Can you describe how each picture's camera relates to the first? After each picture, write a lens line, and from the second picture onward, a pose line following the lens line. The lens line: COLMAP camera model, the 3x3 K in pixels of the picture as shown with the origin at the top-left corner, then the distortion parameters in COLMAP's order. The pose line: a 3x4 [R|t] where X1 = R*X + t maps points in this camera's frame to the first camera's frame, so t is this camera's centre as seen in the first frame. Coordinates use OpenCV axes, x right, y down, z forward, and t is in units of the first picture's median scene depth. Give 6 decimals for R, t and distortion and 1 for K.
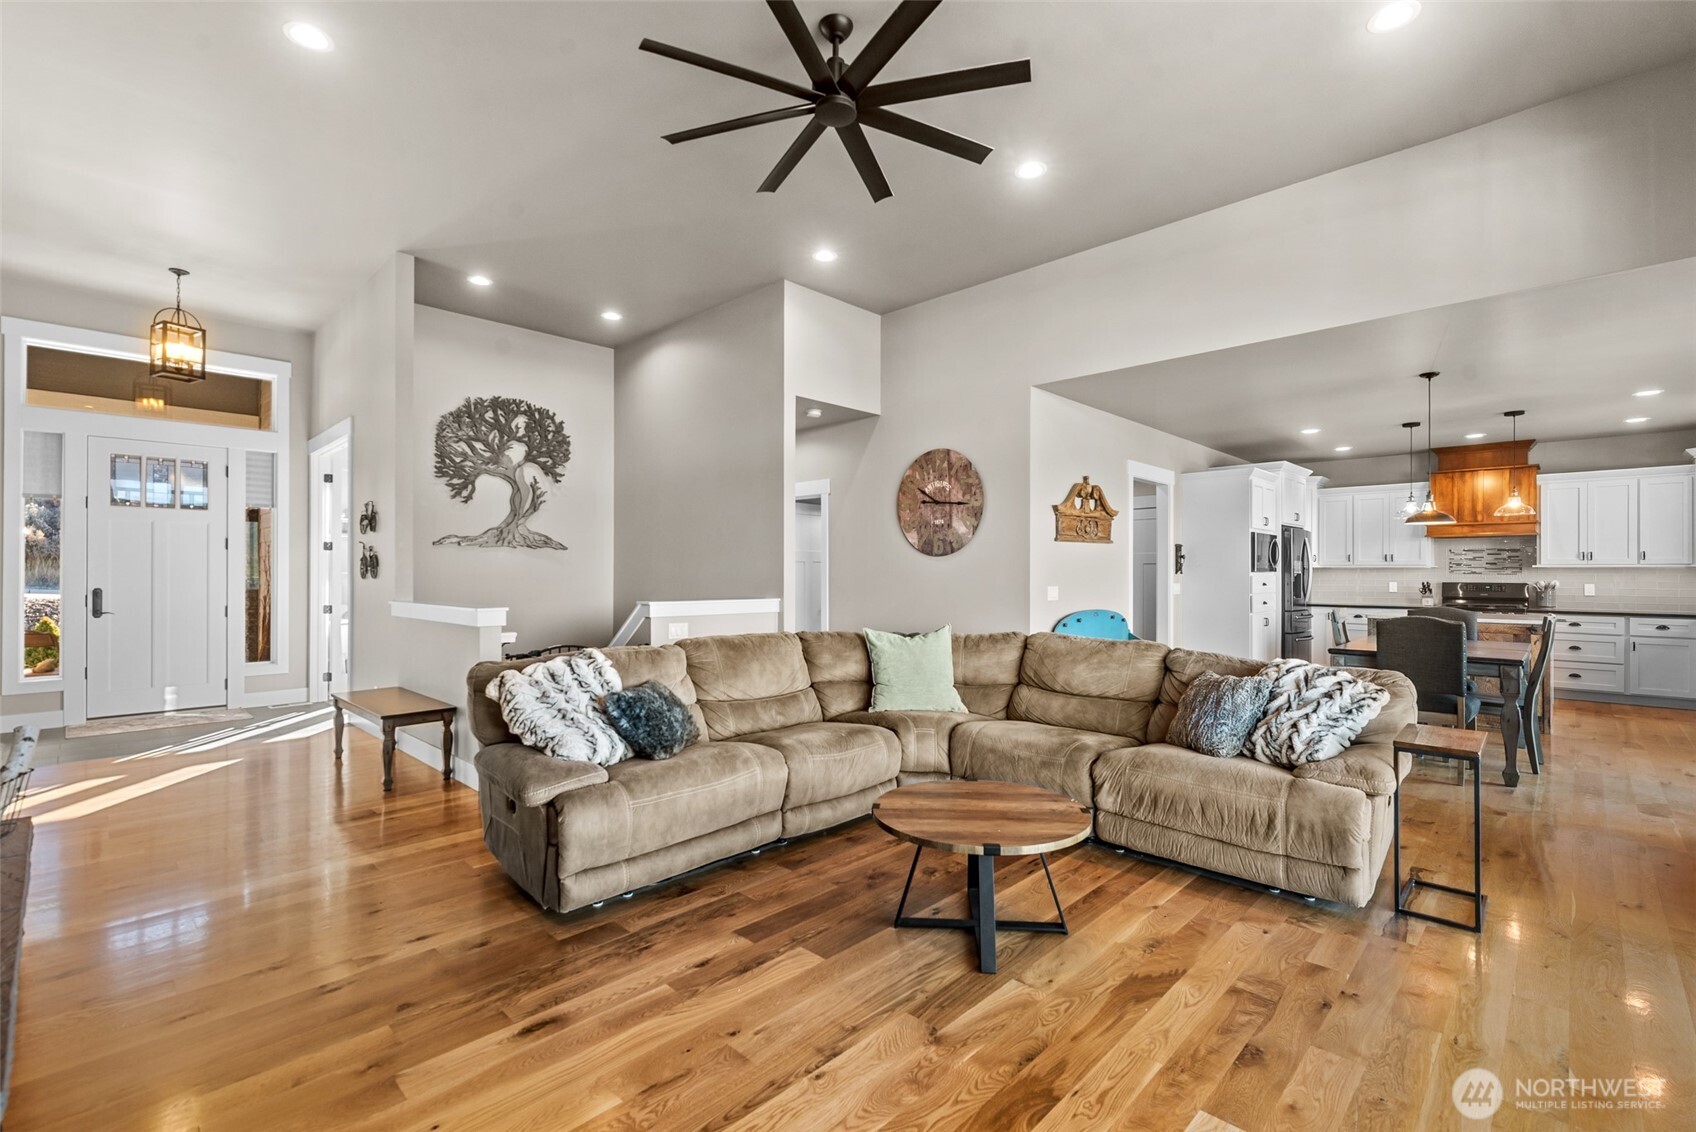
lens RADIAL K [[745.5, 0, 860.6], [0, 745.5, 572.1], [0, 0, 1]] dist [0.002422, 0.000293]
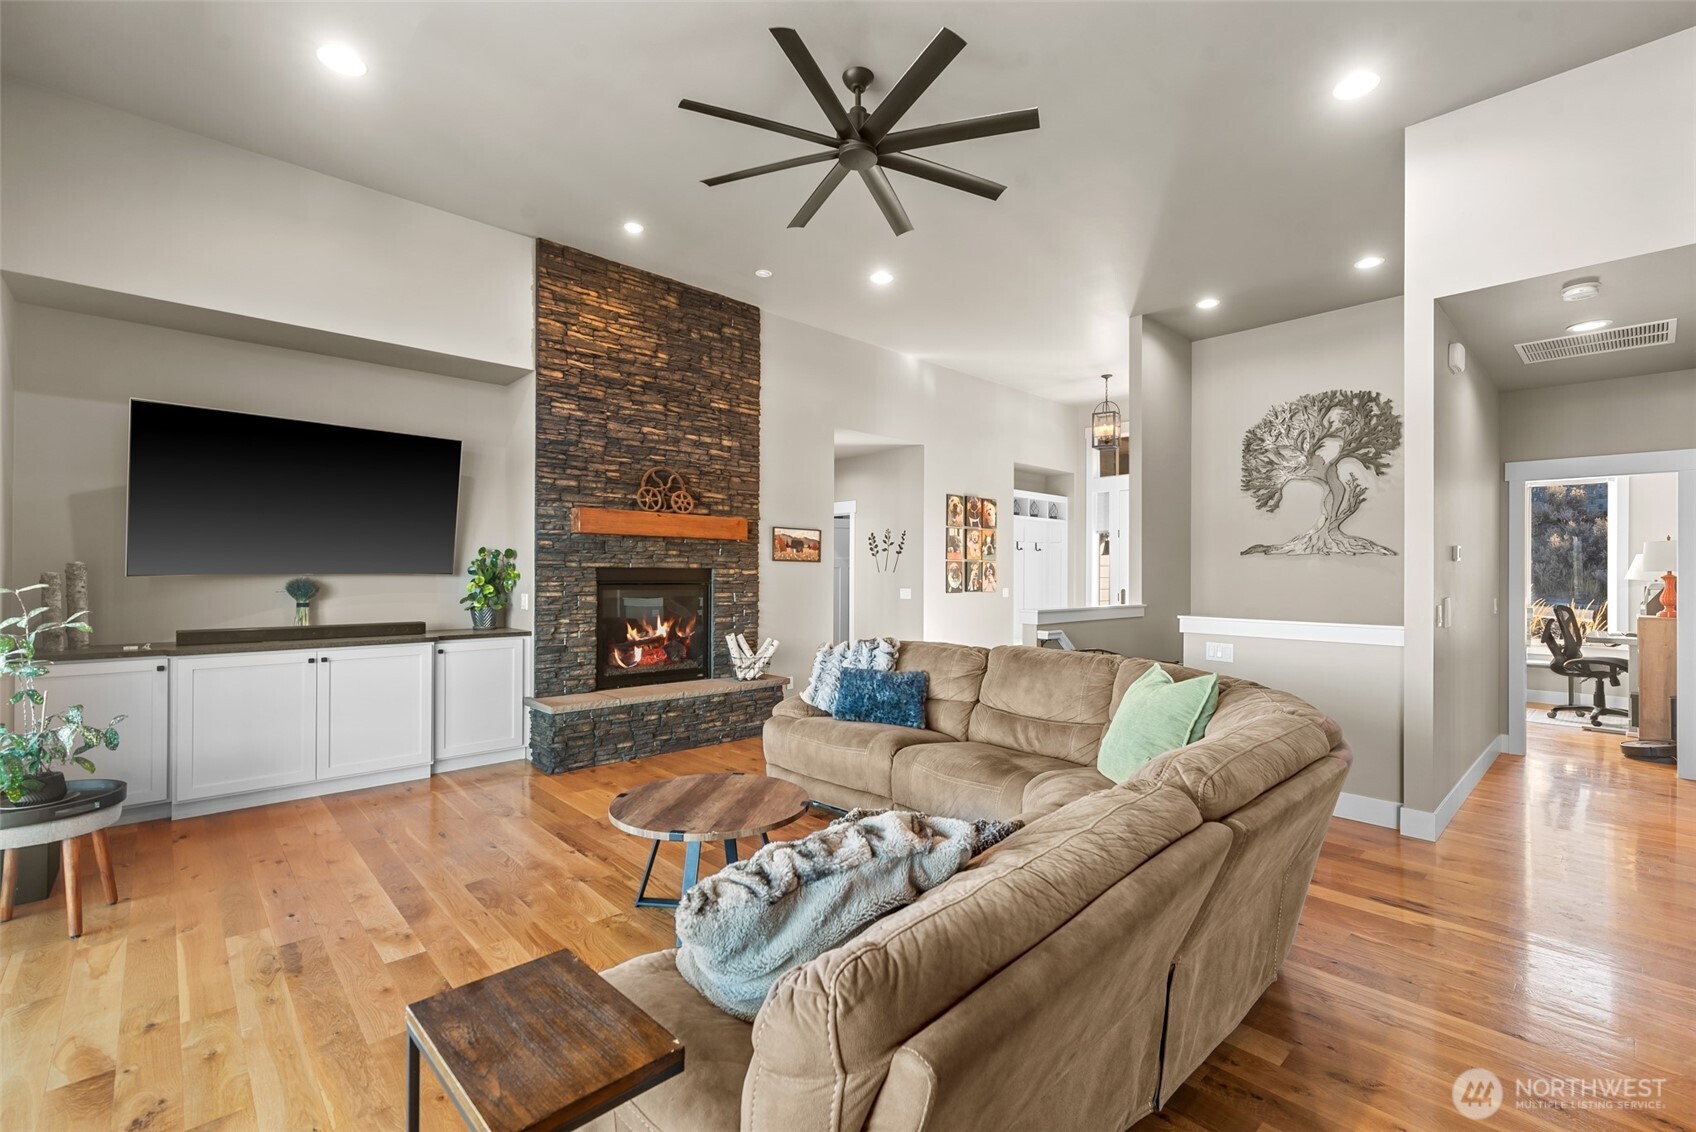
lens RADIAL K [[732.9, 0, 862.0], [0, 732.9, 573.4], [0, 0, 1]] dist [0.000760, 0.000216]
pose [[-0.046611, -0.002548, -0.998910, 0.442417], [-0.004851, 0.999986, -0.002324, -0.004890], [0.998901, 0.004737, -0.046622, 0.458466]]
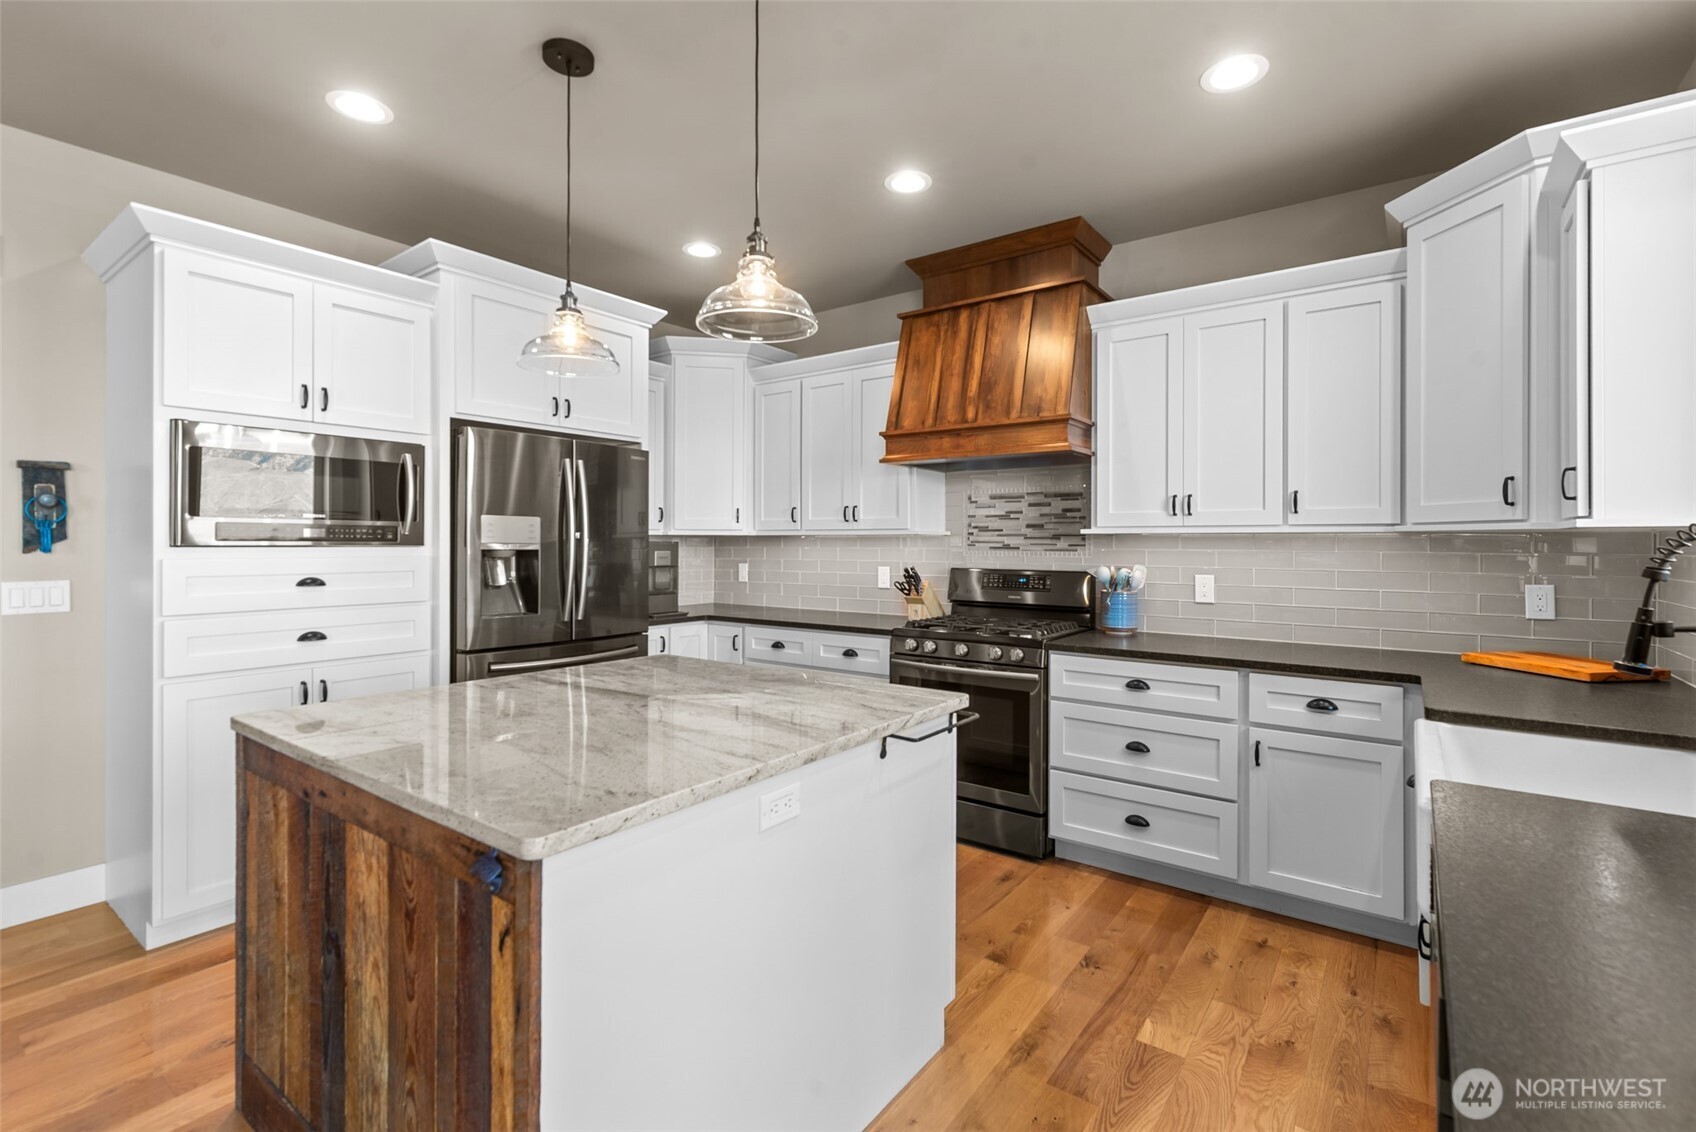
lens RADIAL K [[753.5, 0, 866.1], [0, 753.5, 541.9], [0, 0, 1]] dist [0.001768, 0.000138]
pose [[0.990282, -0.000362, 0.139073, 0.787710], [0.000435, 1.000000, -0.000494, -0.002115], [-0.139073, 0.000550, 0.990282, 0.659670]]
